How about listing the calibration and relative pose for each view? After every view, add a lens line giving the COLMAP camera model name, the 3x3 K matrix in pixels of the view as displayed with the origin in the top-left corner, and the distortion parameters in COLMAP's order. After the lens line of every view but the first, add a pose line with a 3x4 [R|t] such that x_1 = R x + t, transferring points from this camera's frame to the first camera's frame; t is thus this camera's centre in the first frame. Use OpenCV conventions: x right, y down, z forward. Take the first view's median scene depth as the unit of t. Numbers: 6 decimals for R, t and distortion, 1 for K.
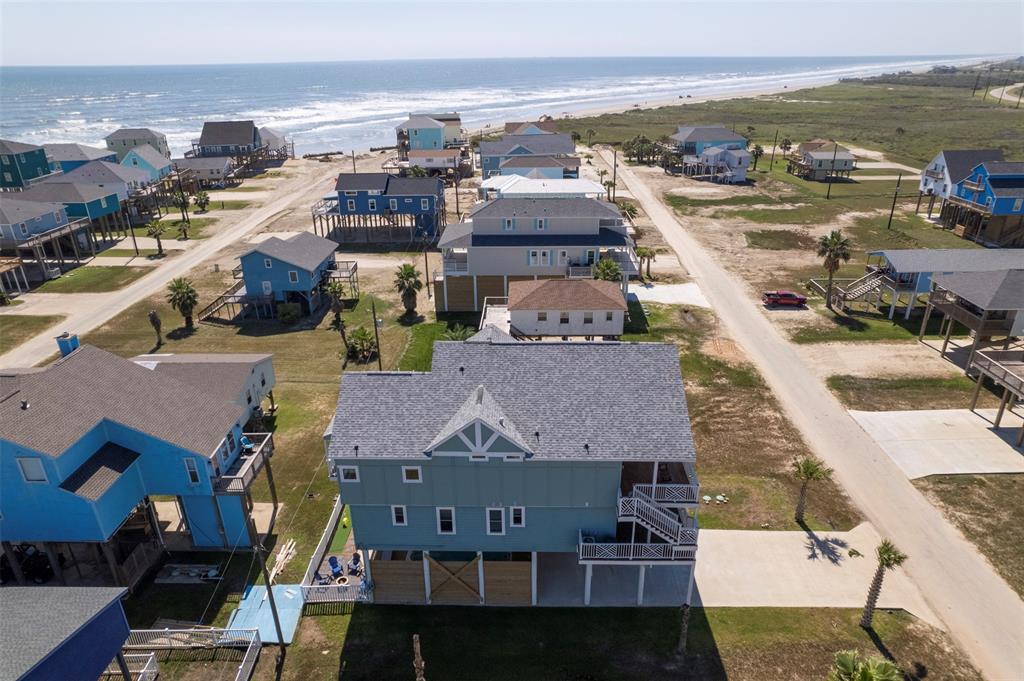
lens RADIAL K [[655.0, 0, 515.5], [0, 655.0, 338.3], [0, 0, 1]] dist [-0.071254, 0.063820]
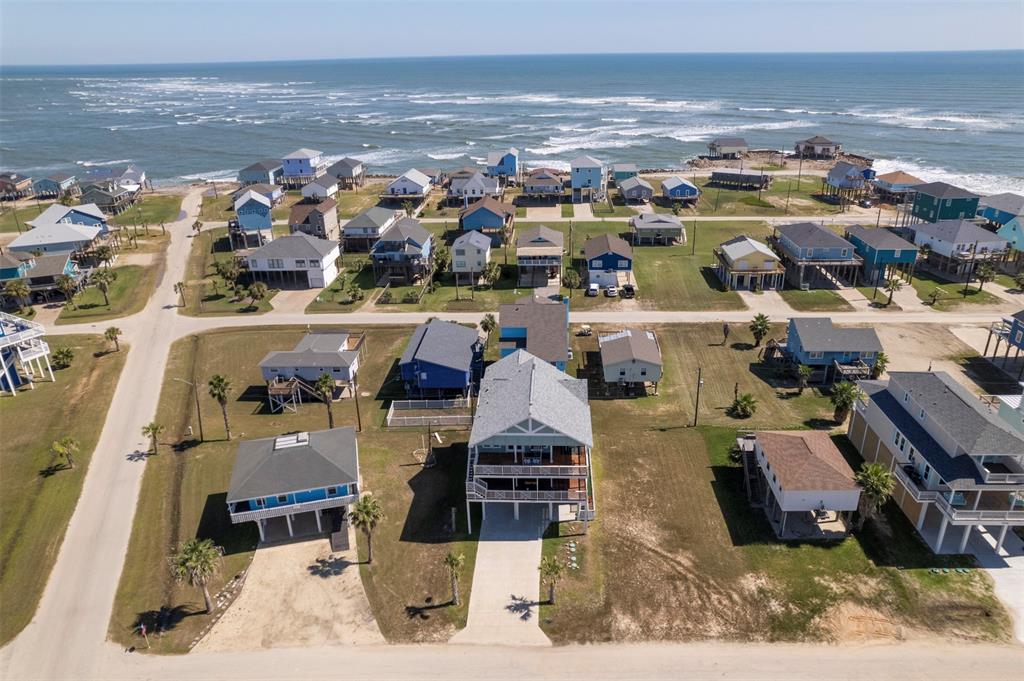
lens RADIAL K [[682.1, 0, 535.3], [0, 682.1, 335.7], [0, 0, 1]] dist [-0.049975, 0.030014]
pose [[-0.005775, 0.400375, -0.916333, 0.871520], [-0.388294, 0.843547, 0.371020, -0.408829], [0.921518, 0.357949, 0.150592, 0.310799]]
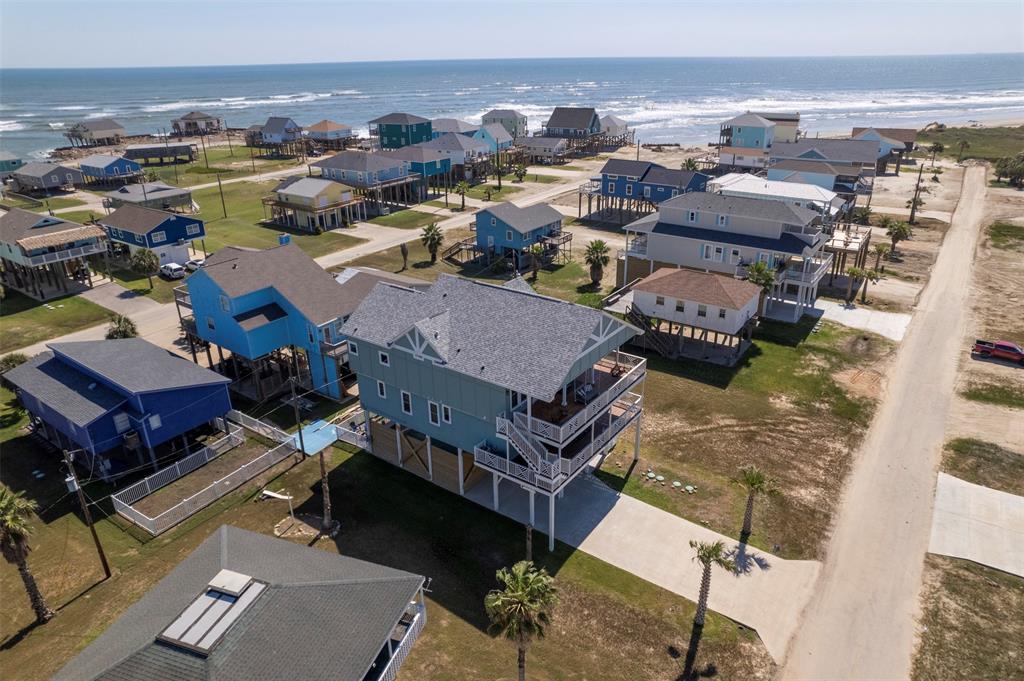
lens RADIAL K [[655.0, 0, 514.0], [0, 655.0, 341.0], [0, 0, 1]] dist [-0.071254, 0.063820]
pose [[0.825250, 0.227079, -0.517105, 0.334933], [-0.221738, 0.972360, 0.073126, 0.004598], [0.519417, 0.054315, 0.852793, -0.015747]]
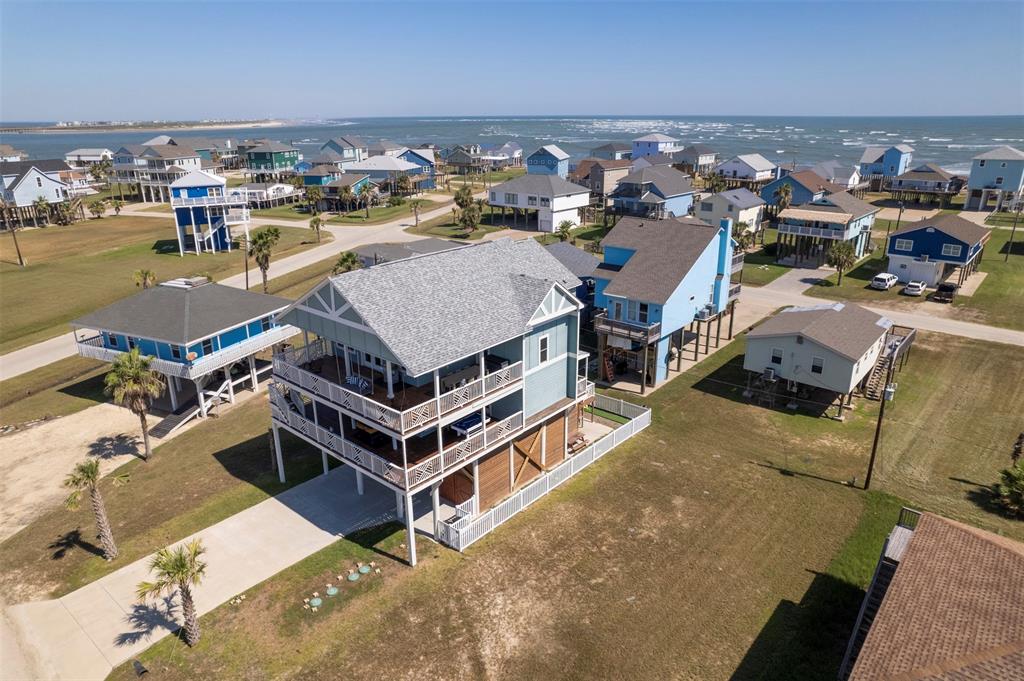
lens RADIAL K [[655.0, 0, 515.7], [0, 655.0, 338.2], [0, 0, 1]] dist [-0.071254, 0.063820]
pose [[-0.636471, 0.266072, -0.723954, 0.351825], [-0.296672, 0.781954, 0.548210, -0.231475], [0.711962, 0.563697, -0.418755, 0.755660]]
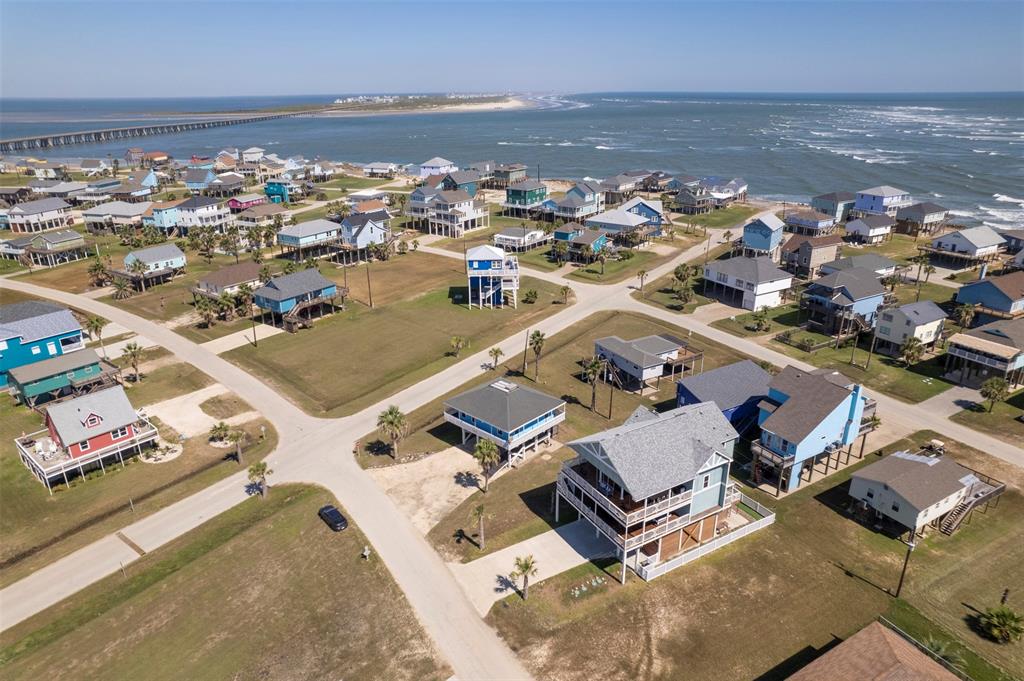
lens RADIAL K [[655.0, 0, 515.5], [0, 655.0, 344.0], [0, 0, 1]] dist [-0.071254, 0.063820]
pose [[-0.854440, 0.207169, -0.476460, 0.597303], [-0.192800, 0.725149, 0.661050, -0.642812], [0.482453, 0.656689, -0.579654, 0.837218]]
